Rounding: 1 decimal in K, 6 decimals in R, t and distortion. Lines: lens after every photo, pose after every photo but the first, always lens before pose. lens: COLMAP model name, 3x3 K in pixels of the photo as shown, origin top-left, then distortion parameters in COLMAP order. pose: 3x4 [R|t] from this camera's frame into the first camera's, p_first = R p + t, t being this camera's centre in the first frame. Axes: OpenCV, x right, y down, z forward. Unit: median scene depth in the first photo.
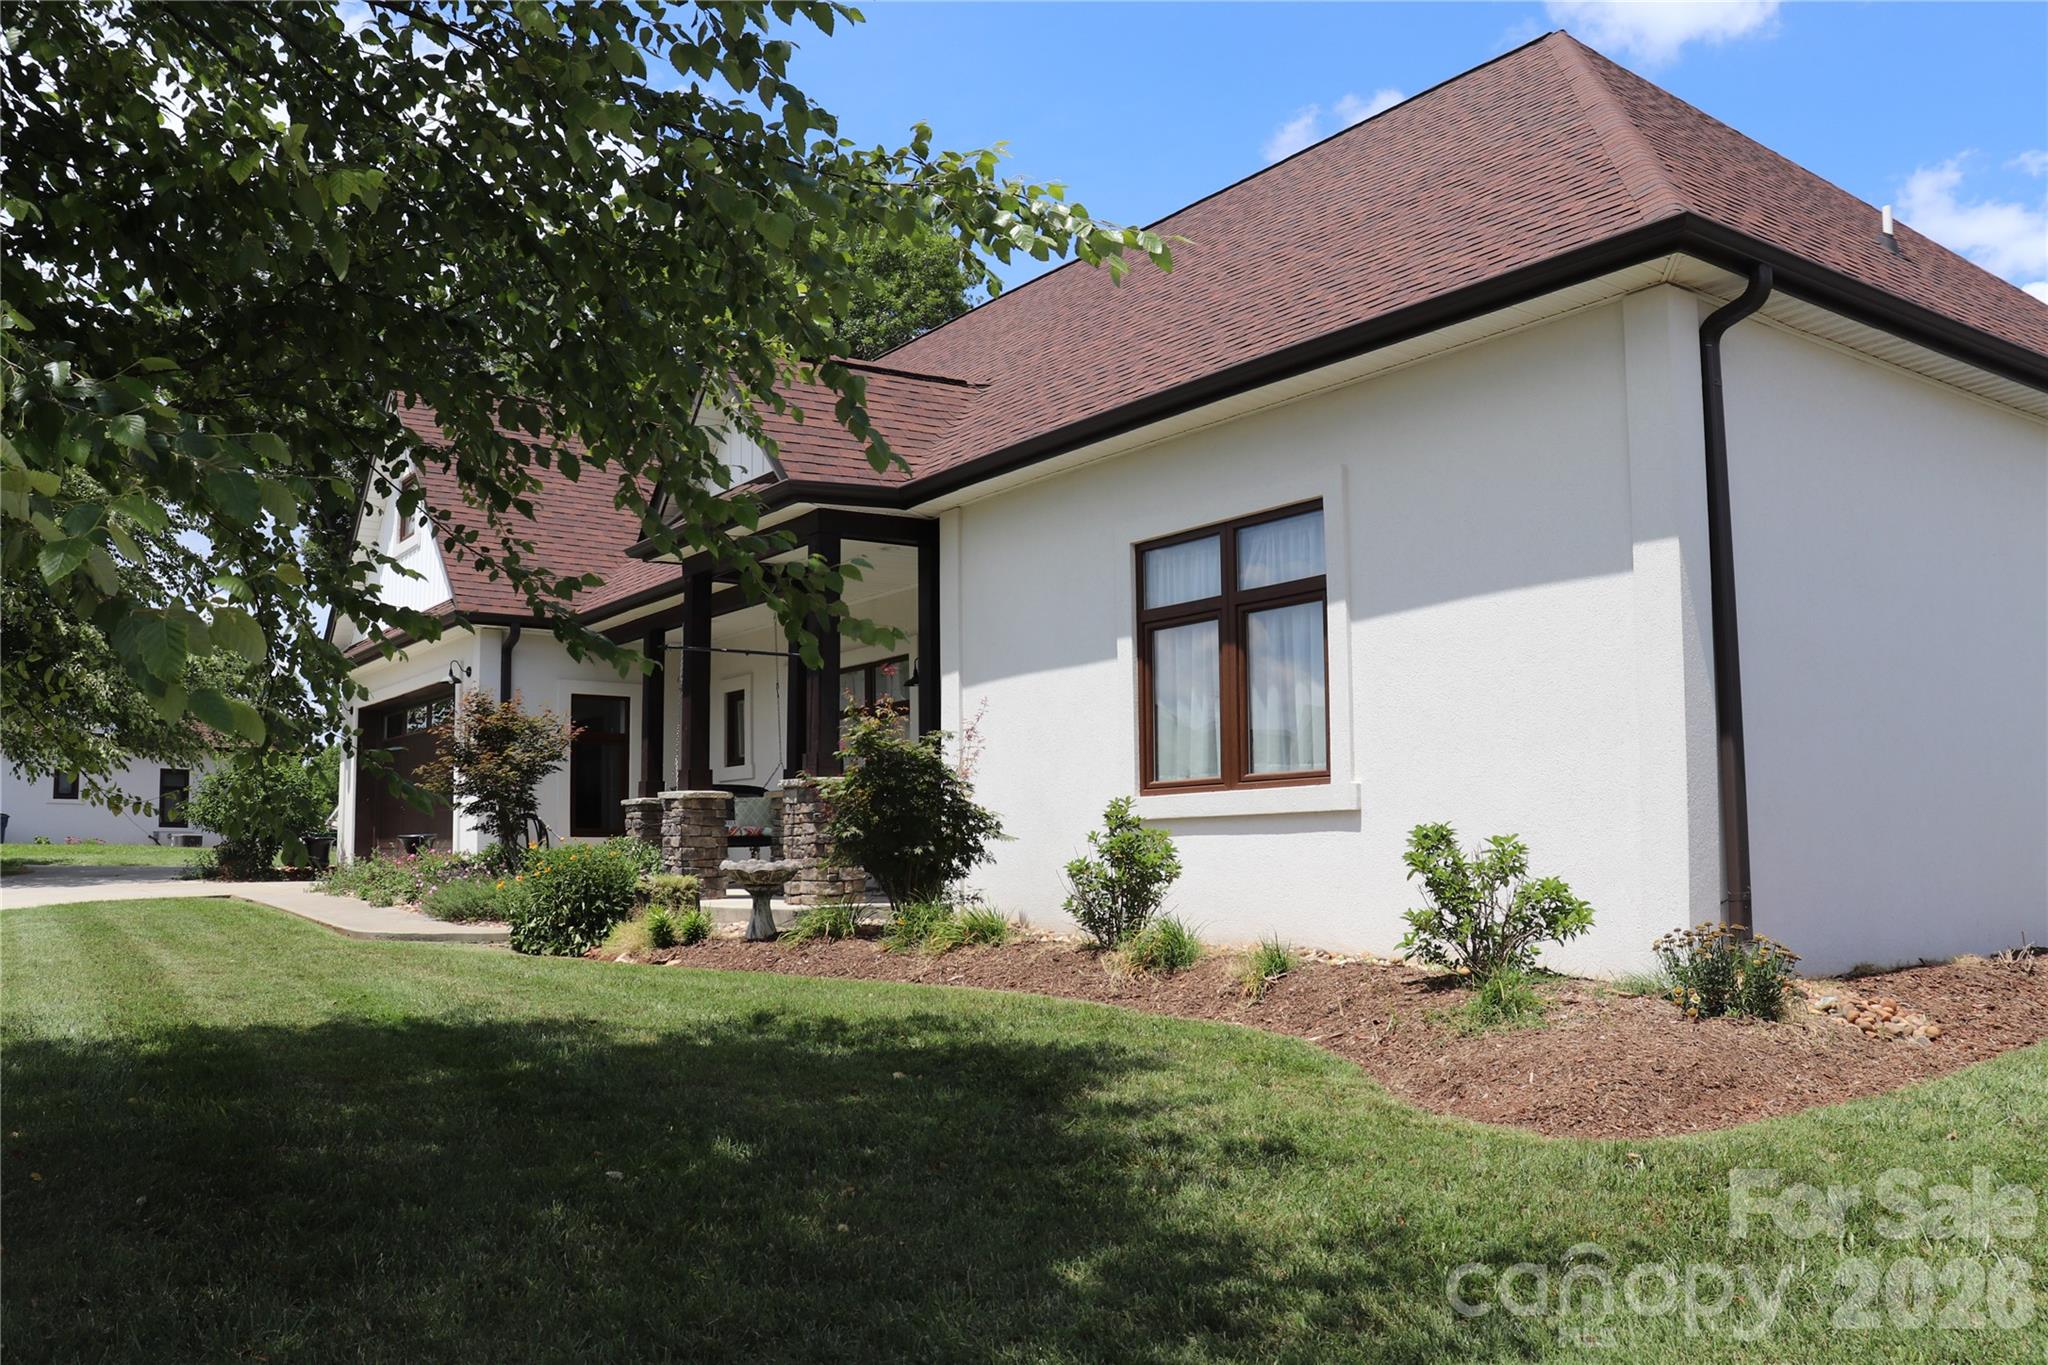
lens RADIAL K [[1684.6, 0, 1024.0], [0, 1684.6, 682.5], [0, 0, 1]] dist [-0.167590, 0.146662]
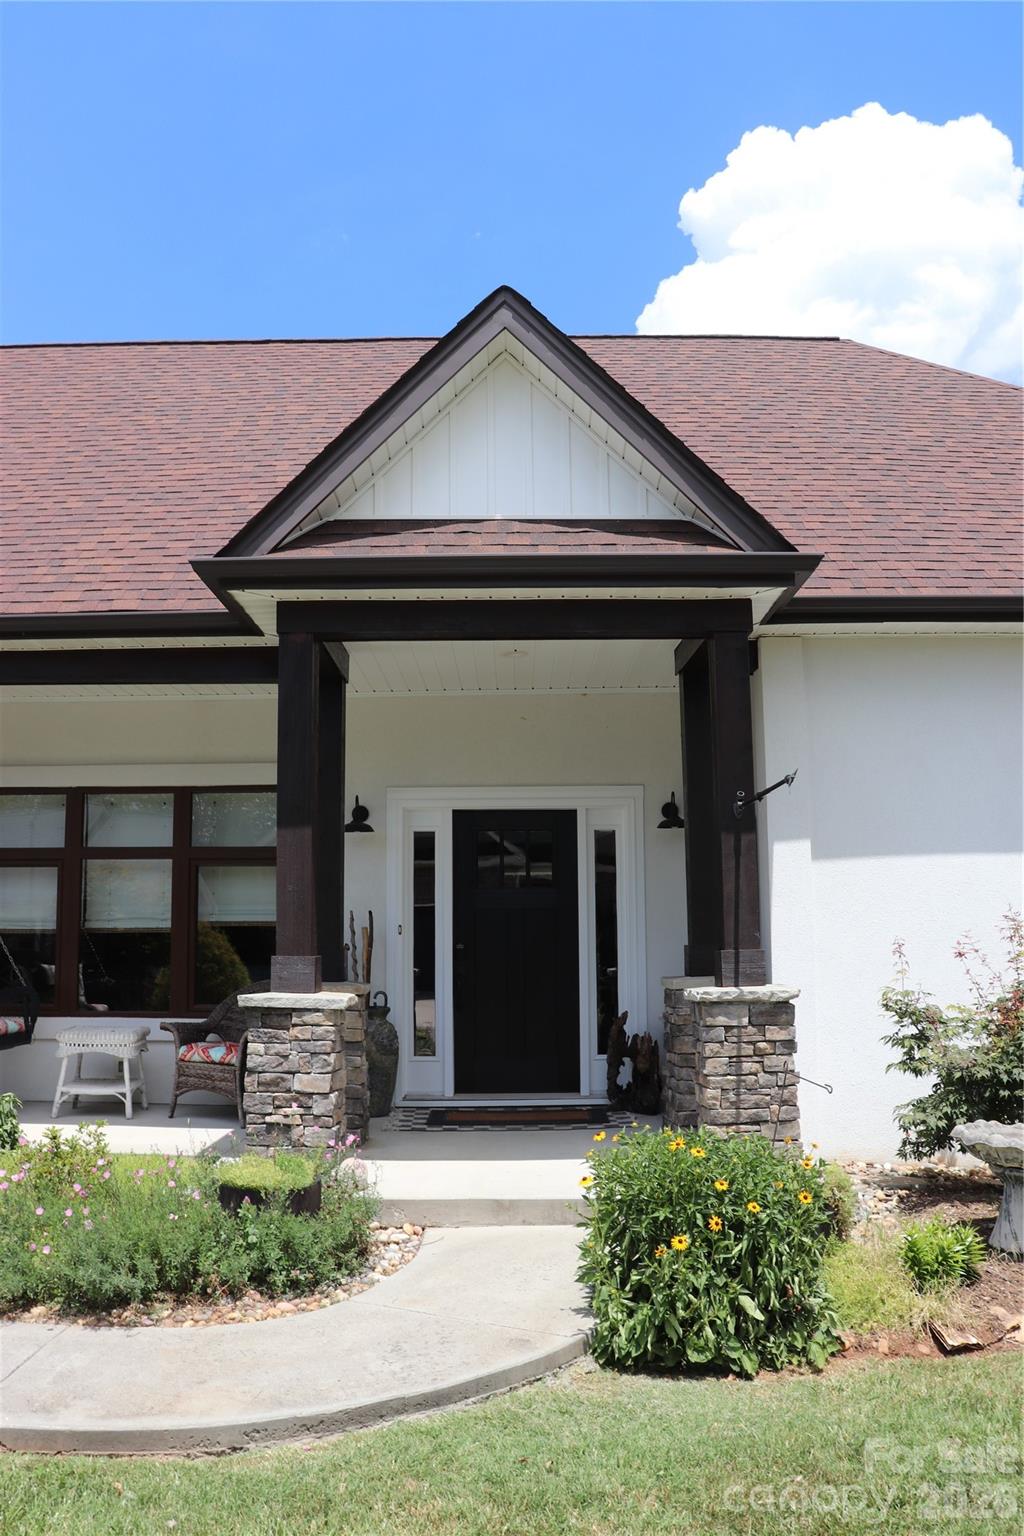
lens RADIAL K [[1263.4, 0, 512.0], [0, 1263.4, 768.0], [0, 0, 1]] dist [-0.167590, 0.146662]
pose [[0.573646, 0.119671, 0.810314, -0.397740], [-0.083314, 0.992664, -0.087620, 0.014355], [-0.814855, -0.017247, 0.579408, 0.522782]]
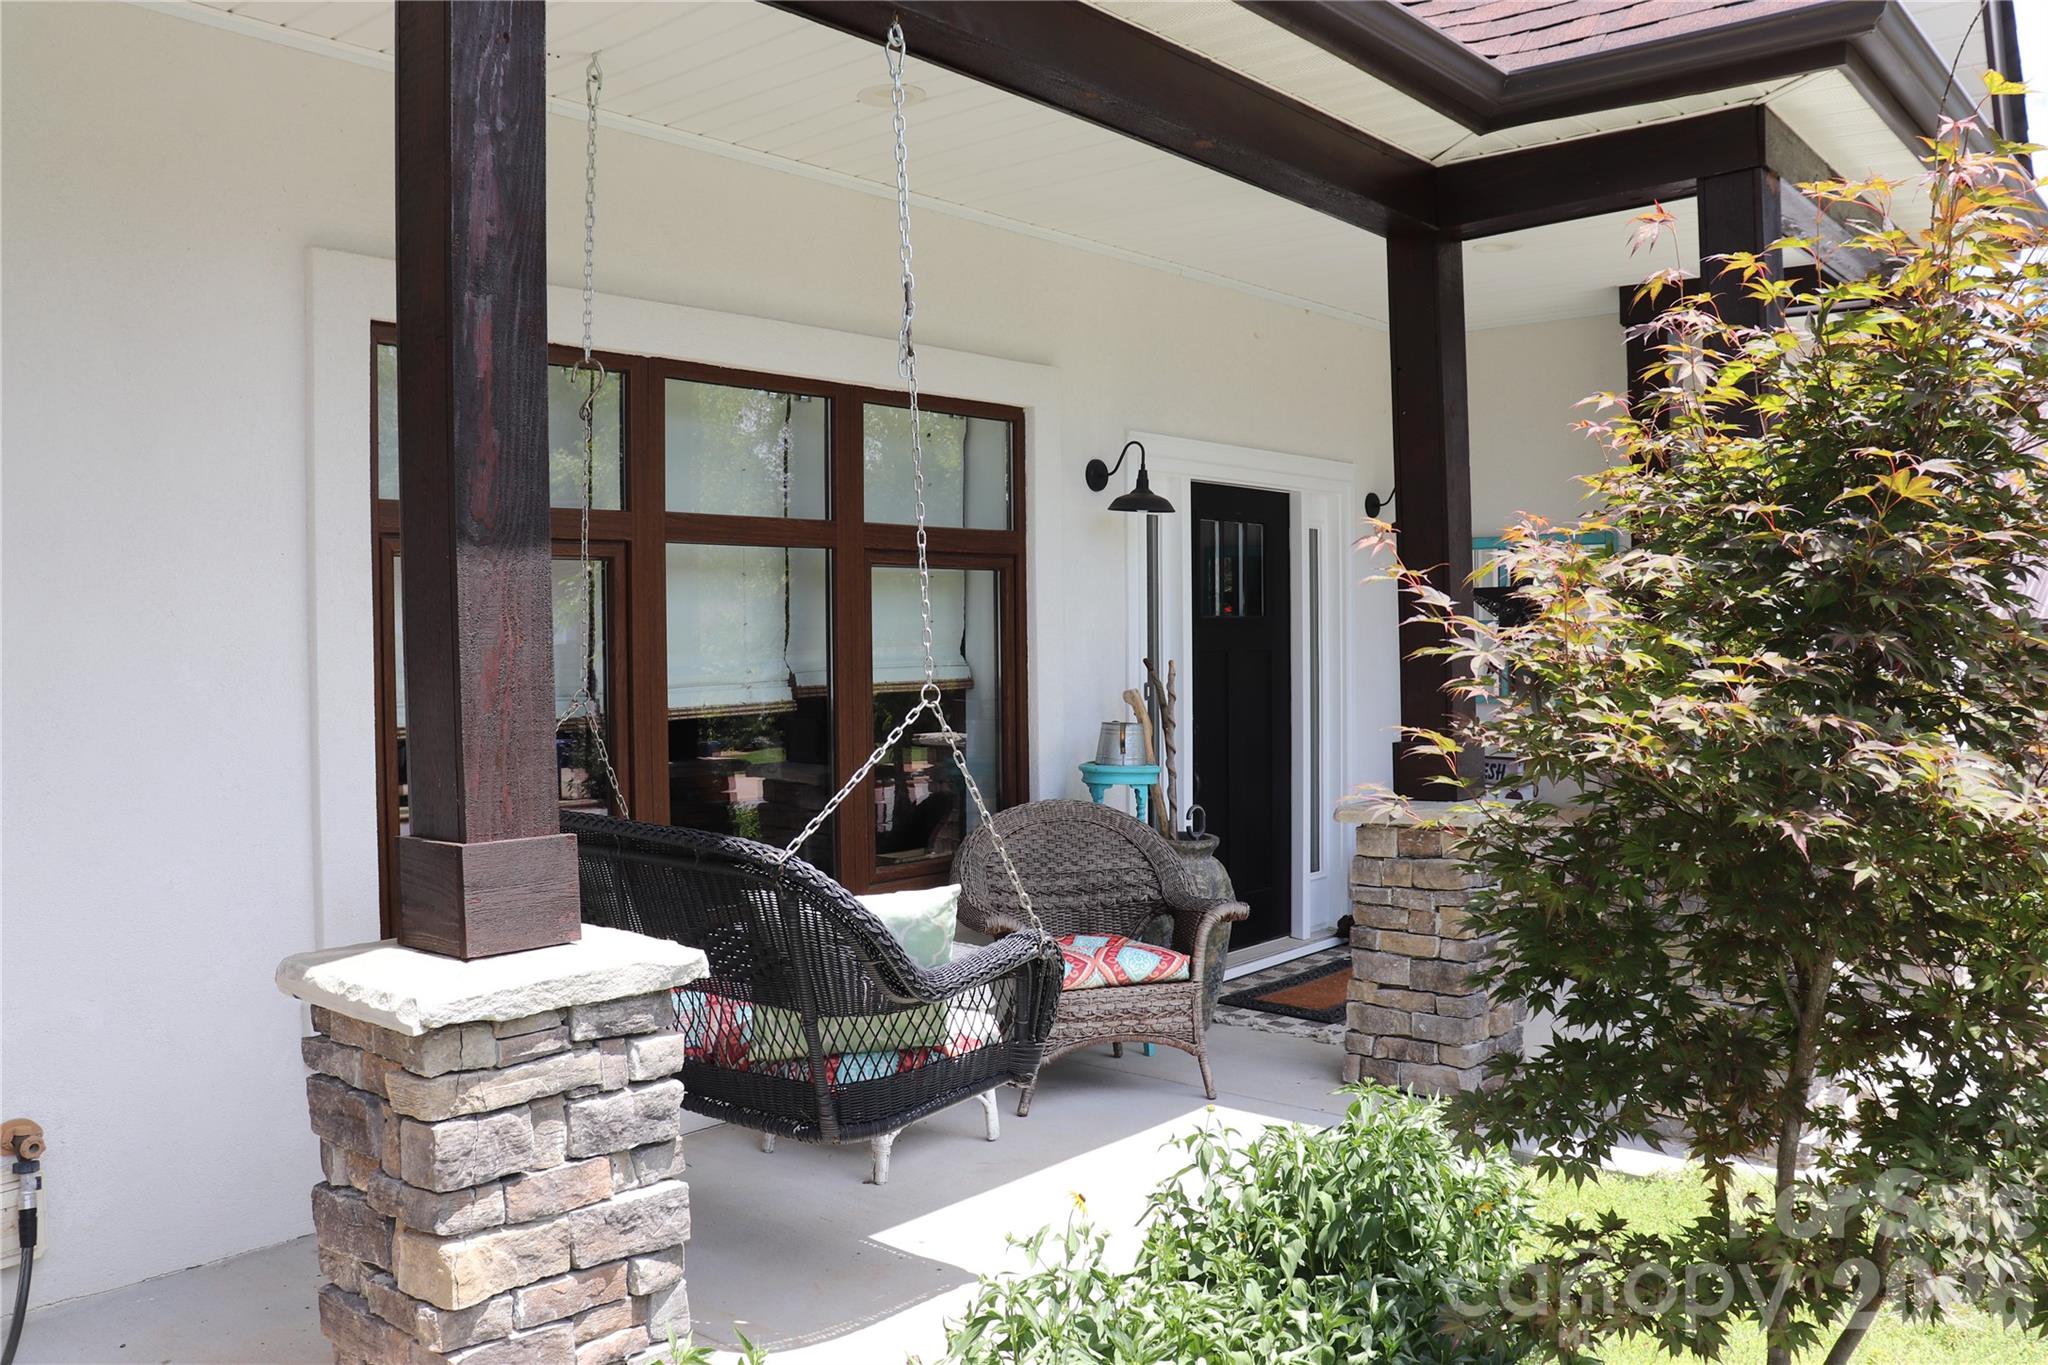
lens RADIAL K [[1684.6, 0, 1024.0], [0, 1684.6, 682.5], [0, 0, 1]] dist [-0.167590, 0.146662]
pose [[-0.256657, -0.013313, 0.966411, -0.363033], [-0.085235, 0.996321, -0.008912, 0.039688], [-0.962737, -0.084660, -0.256847, 0.937684]]
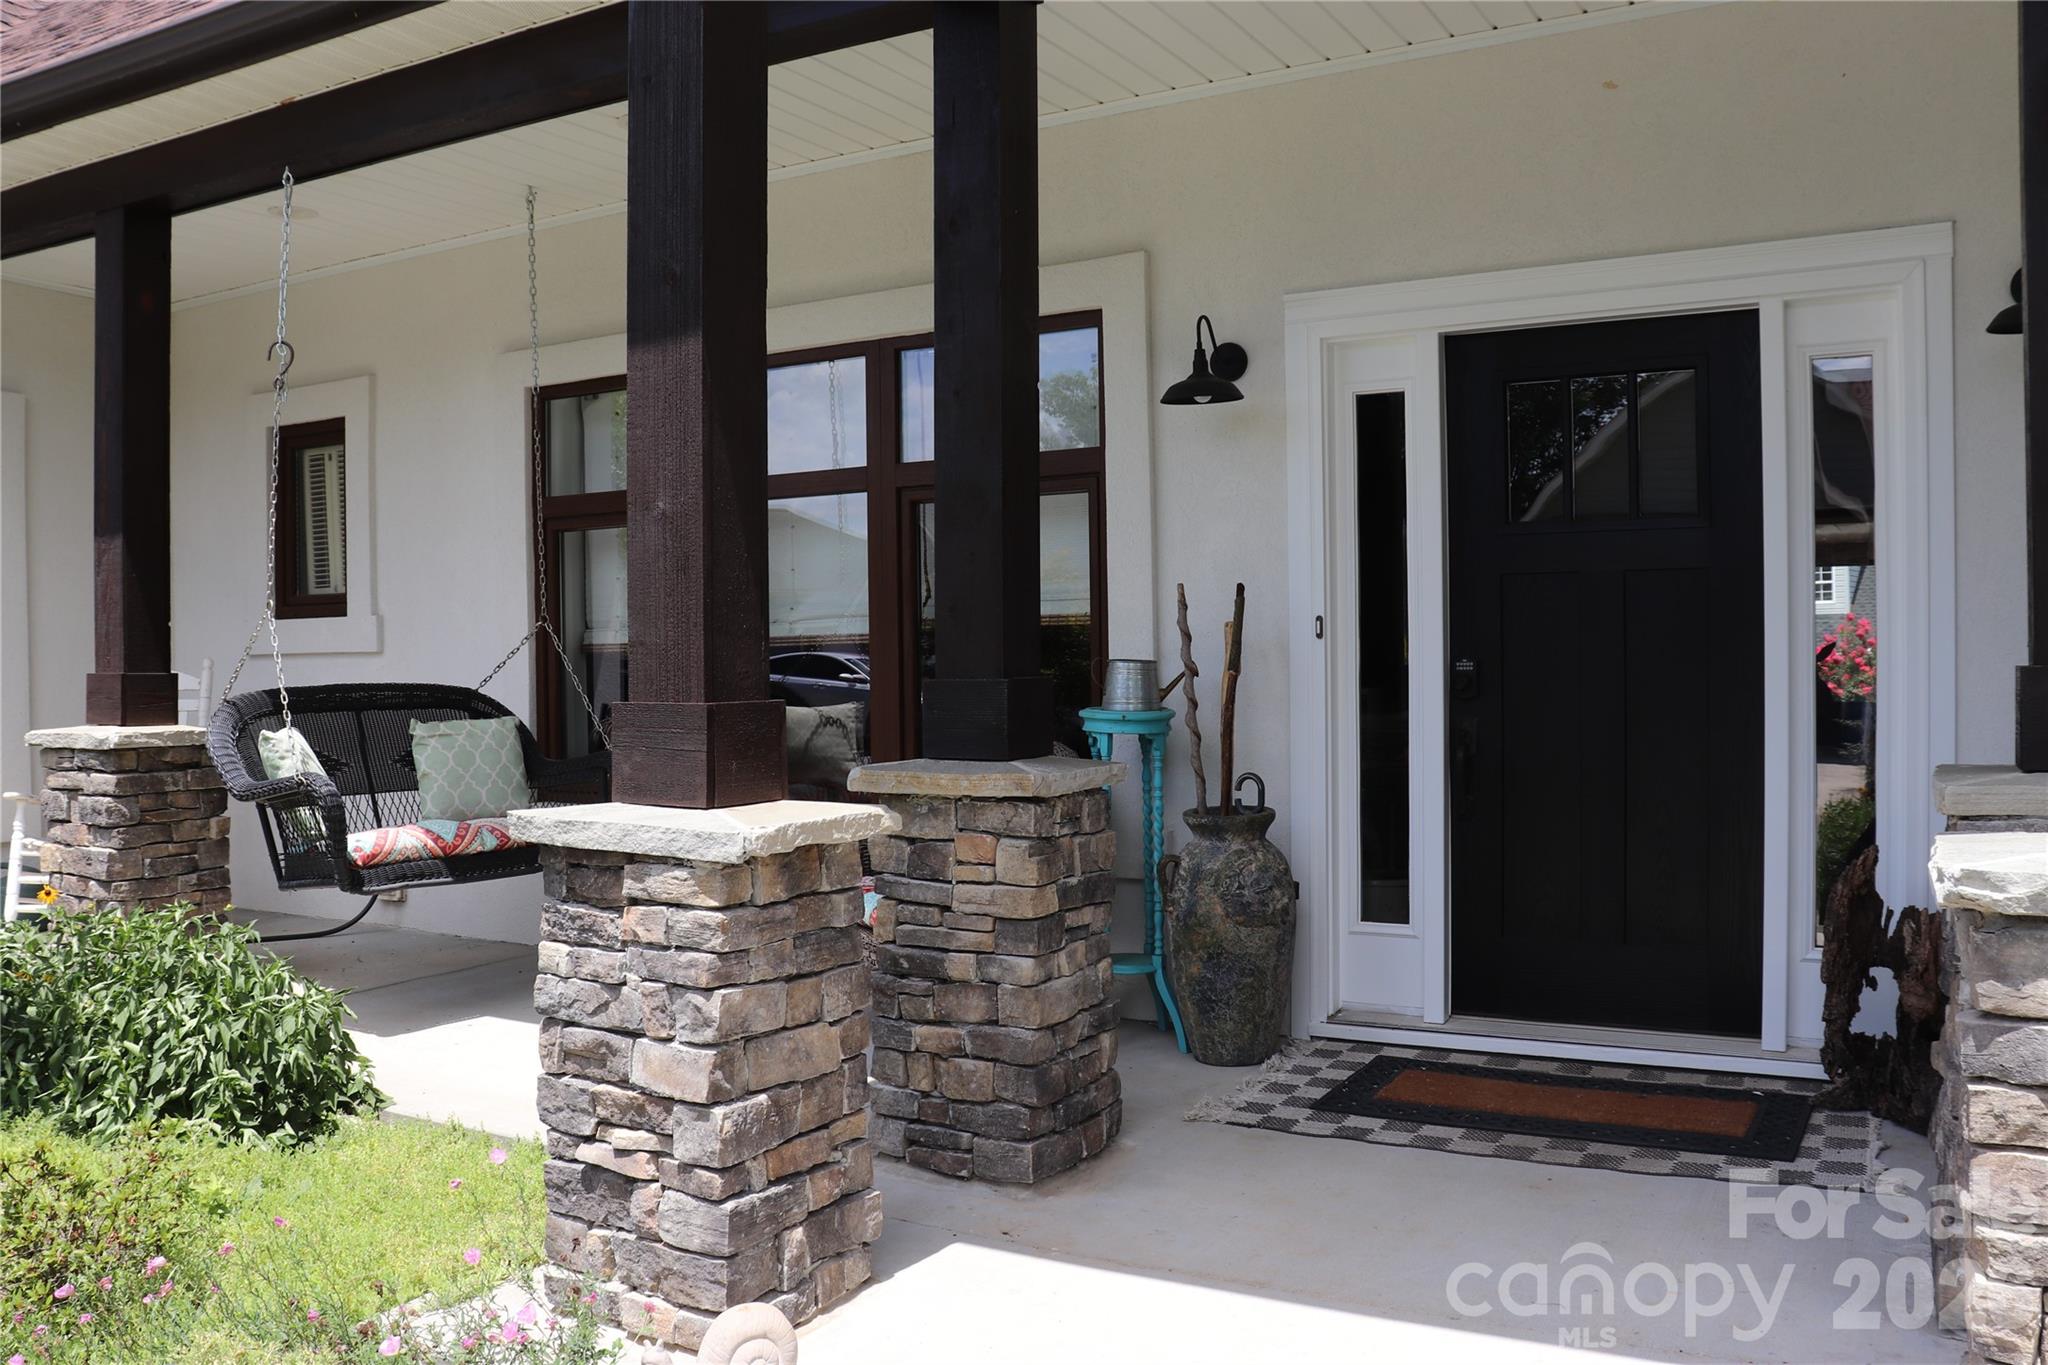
lens RADIAL K [[1684.6, 0, 1024.0], [0, 1684.6, 682.5], [0, 0, 1]] dist [-0.167590, 0.146662]
pose [[0.903830, -0.002399, 0.427884, -0.191227], [-0.044140, 0.994127, 0.098812, 0.020910], [-0.425608, -0.108197, 0.898416, 0.607551]]
